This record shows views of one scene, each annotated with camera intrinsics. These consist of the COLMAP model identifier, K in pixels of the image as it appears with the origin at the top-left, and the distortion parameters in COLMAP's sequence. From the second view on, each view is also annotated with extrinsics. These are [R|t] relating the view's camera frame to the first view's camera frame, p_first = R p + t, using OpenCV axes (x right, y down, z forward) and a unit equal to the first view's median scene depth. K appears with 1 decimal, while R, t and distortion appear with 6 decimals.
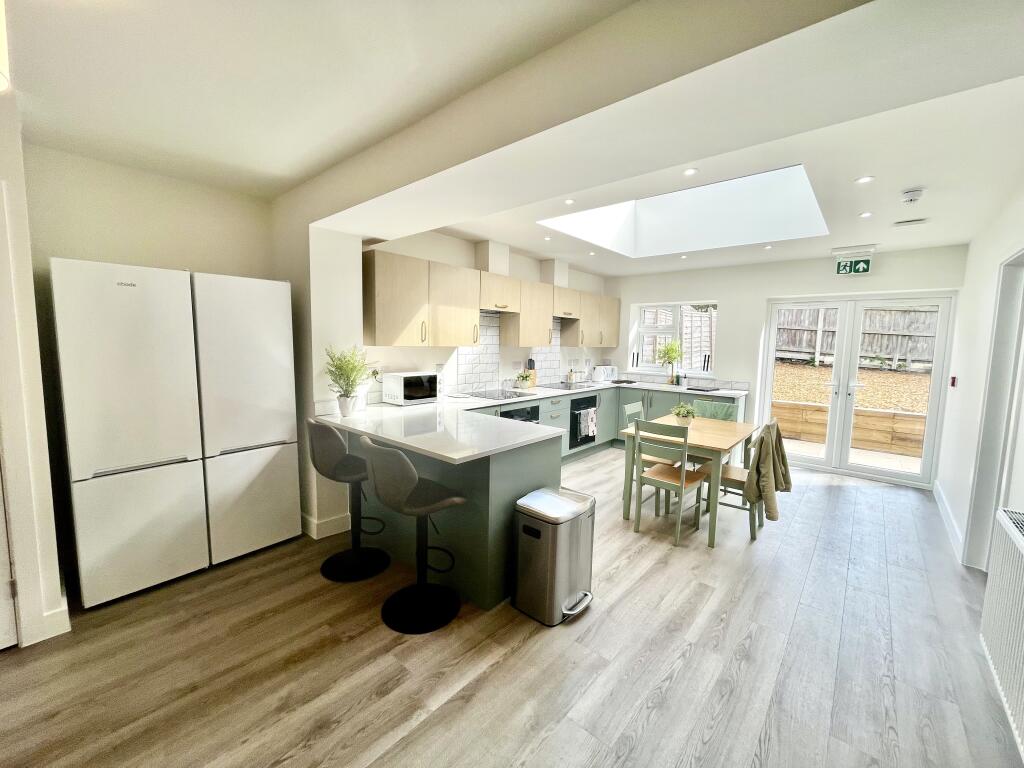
lens RADIAL K [[413.7, 0, 514.4], [0, 413.7, 379.1], [0, 0, 1]] dist [-0.001906, 0.000008]
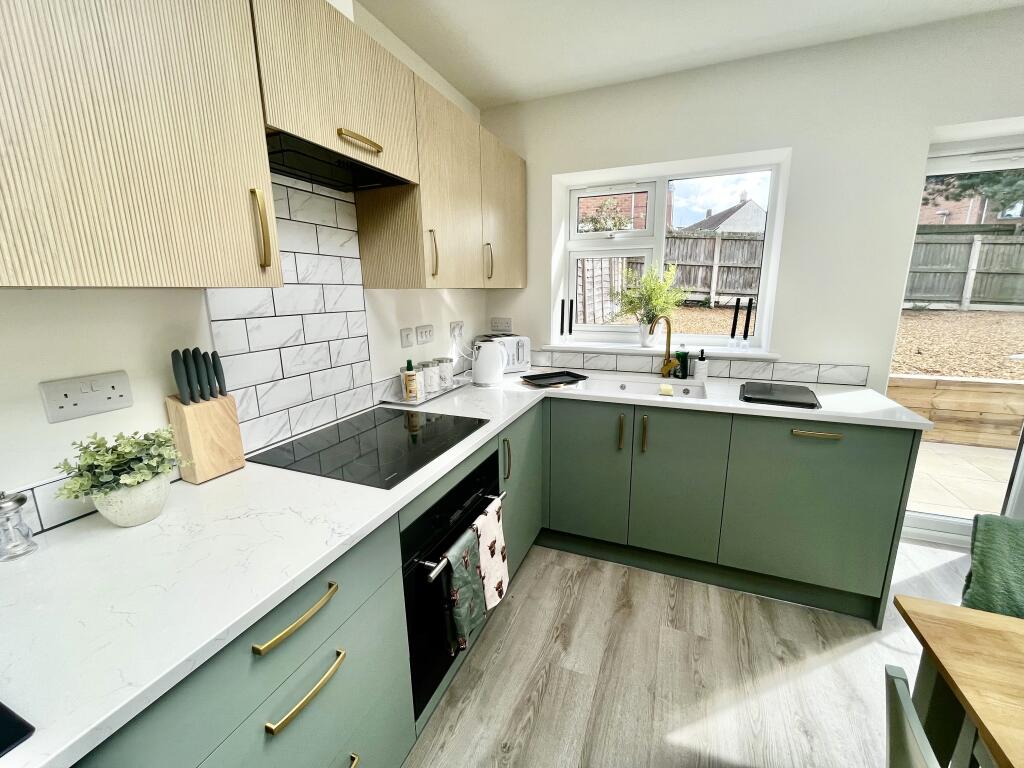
lens RADIAL K [[413.7, 0, 514.4], [0, 413.7, 379.1], [0, 0, 1]] dist [-0.001906, 0.000008]
pose [[0.945726, -0.098376, 0.309716, 0.058901], [0.060891, 0.989842, 0.128474, -0.023417], [-0.319209, -0.102643, 0.942109, 0.345915]]
